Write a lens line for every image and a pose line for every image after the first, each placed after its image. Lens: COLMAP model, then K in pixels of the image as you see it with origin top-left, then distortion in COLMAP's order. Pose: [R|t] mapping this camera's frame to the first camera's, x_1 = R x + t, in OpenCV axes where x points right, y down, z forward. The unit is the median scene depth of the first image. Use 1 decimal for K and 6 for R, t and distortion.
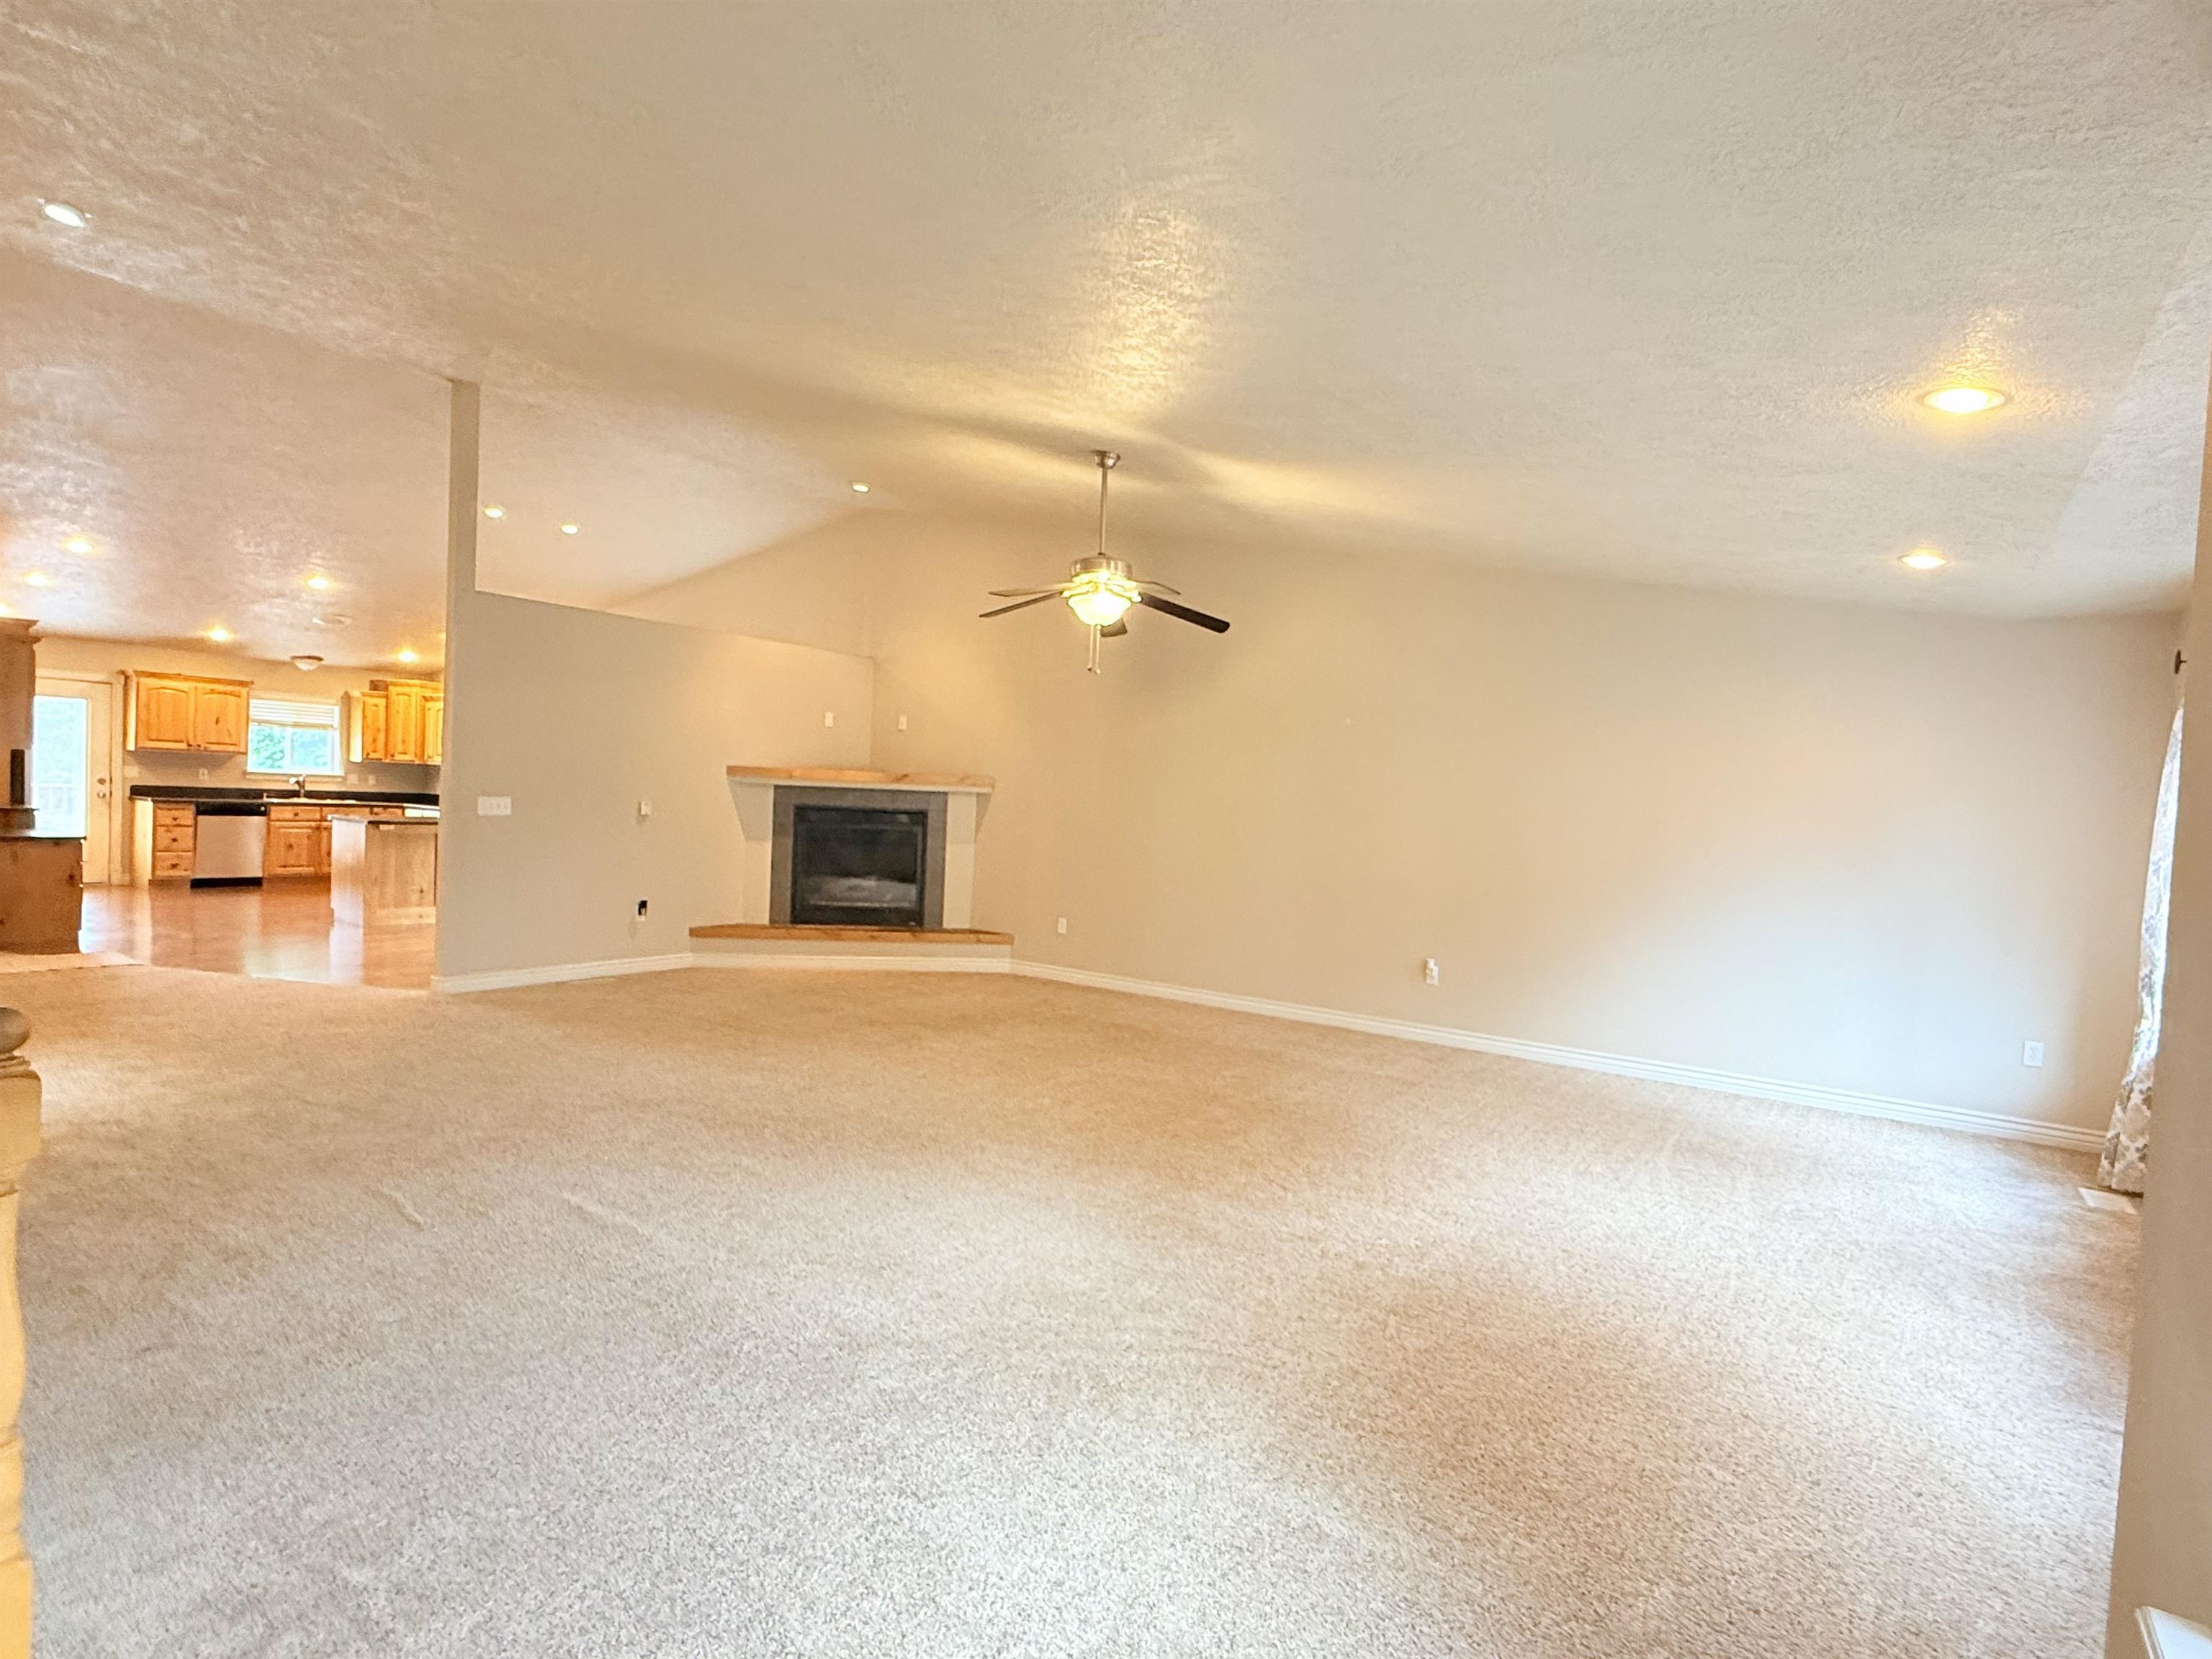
lens RADIAL K [[1135.5, 0, 1113.6], [0, 1135.5, 836.6], [0, 0, 1]] dist [0.002440, -0.004238]
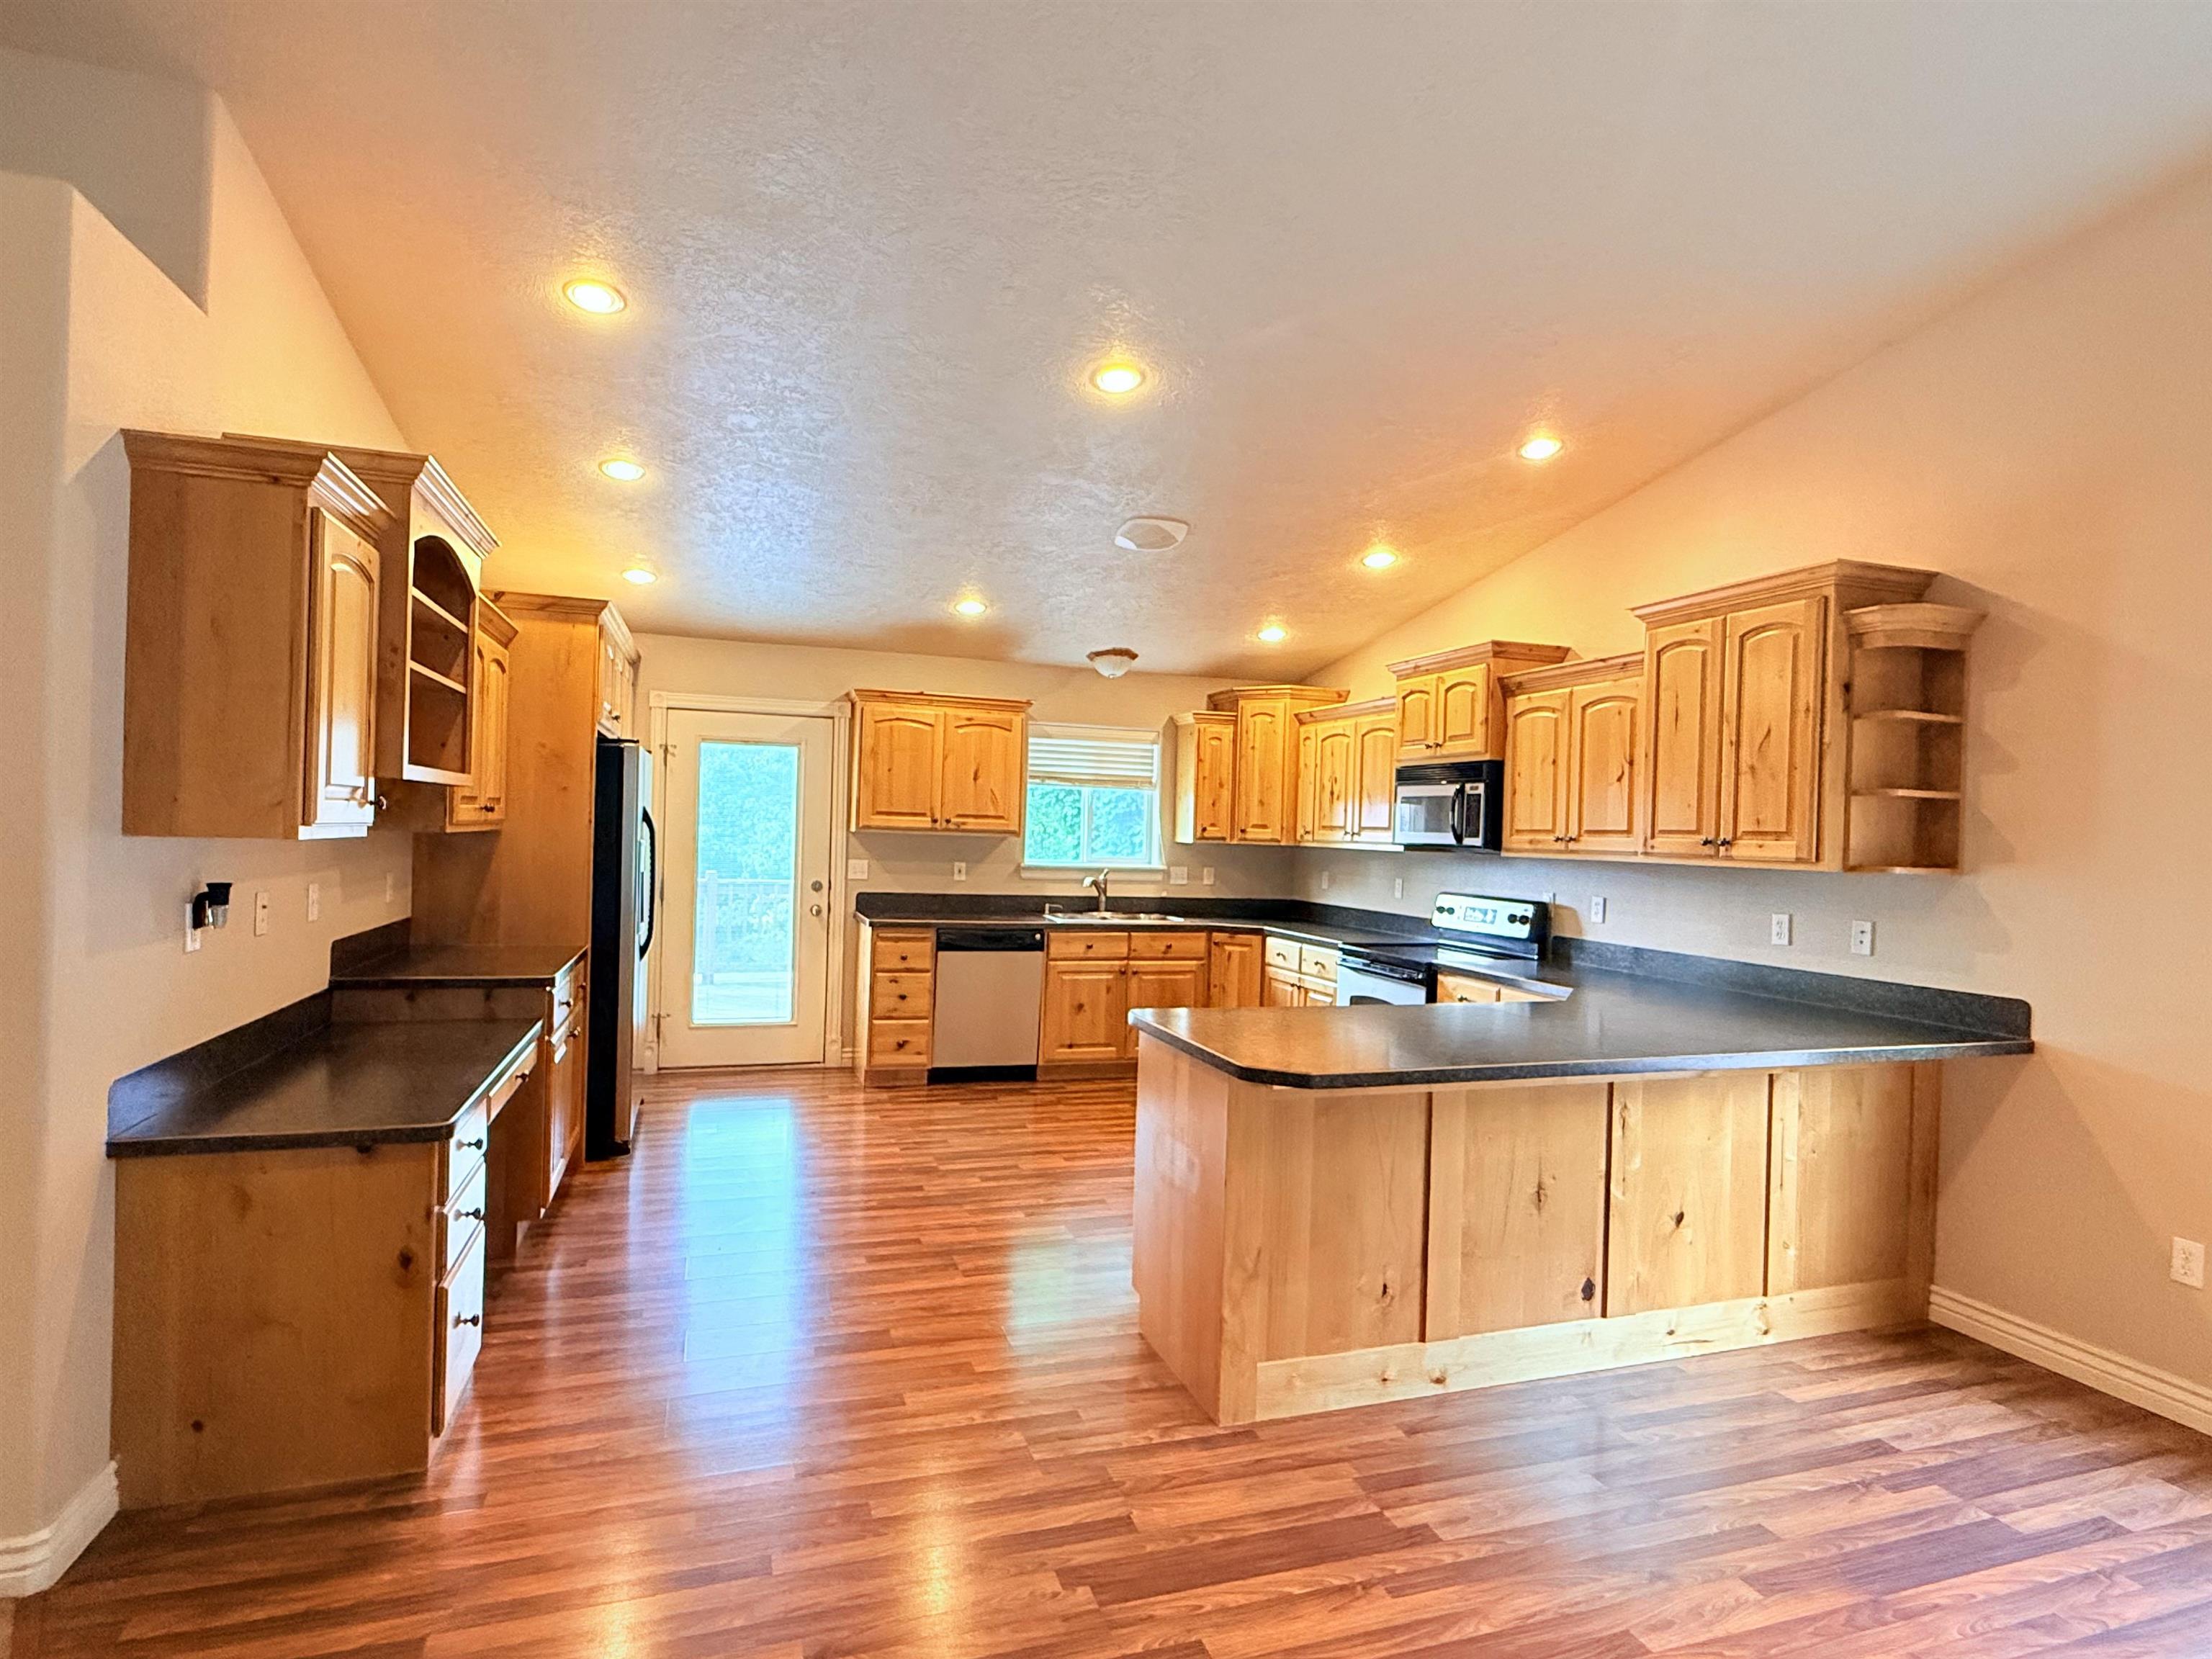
lens RADIAL K [[1135.5, 0, 1118.0], [0, 1135.5, 833.8], [0, 0, 1]] dist [0.002440, -0.004238]
pose [[0.805082, -0.020800, -0.592799, -0.404832], [-0.015722, 0.998286, -0.056380, -0.043235], [0.592955, 0.054711, 0.803375, 0.594606]]
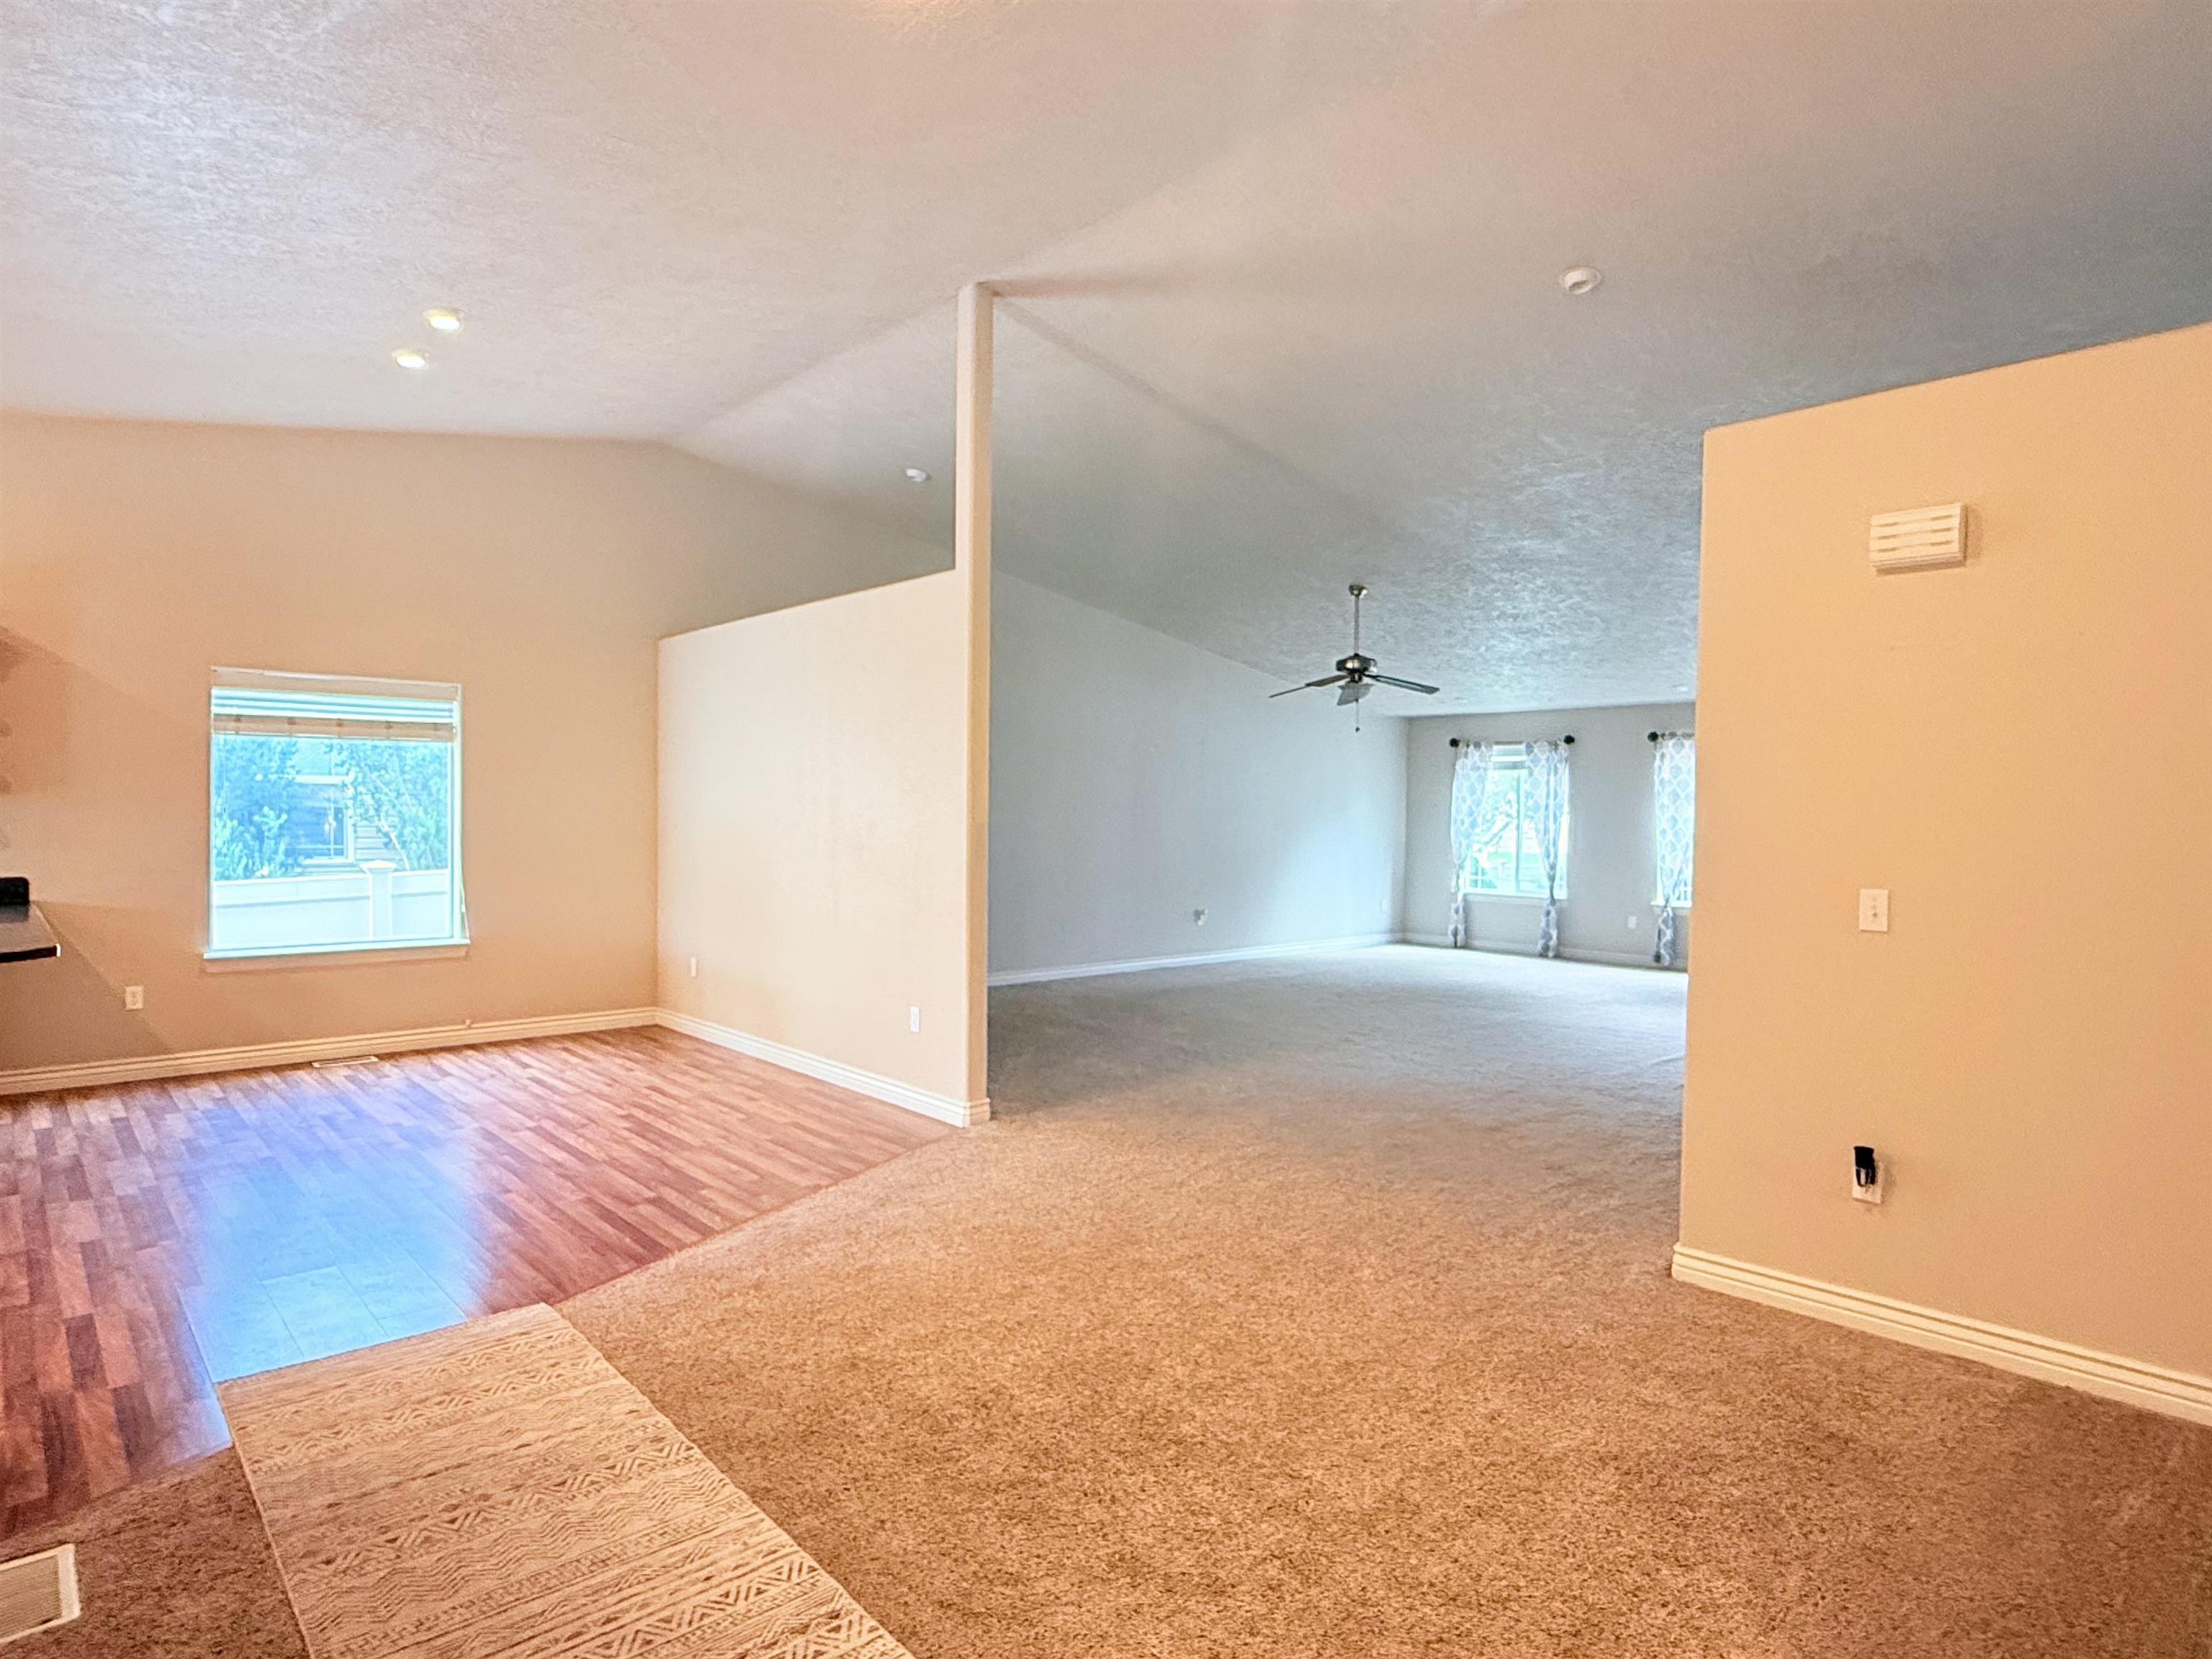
lens RADIAL K [[1241.3, 0, 1108.6], [0, 1241.3, 832.2], [0, 0, 1]] dist [-0.003265, 0.001192]
pose [[0.222364, -0.065249, 0.972778, -0.761712], [0.031381, 0.997720, 0.059749, -0.054876], [-0.974459, 0.017241, 0.223904, 0.426153]]
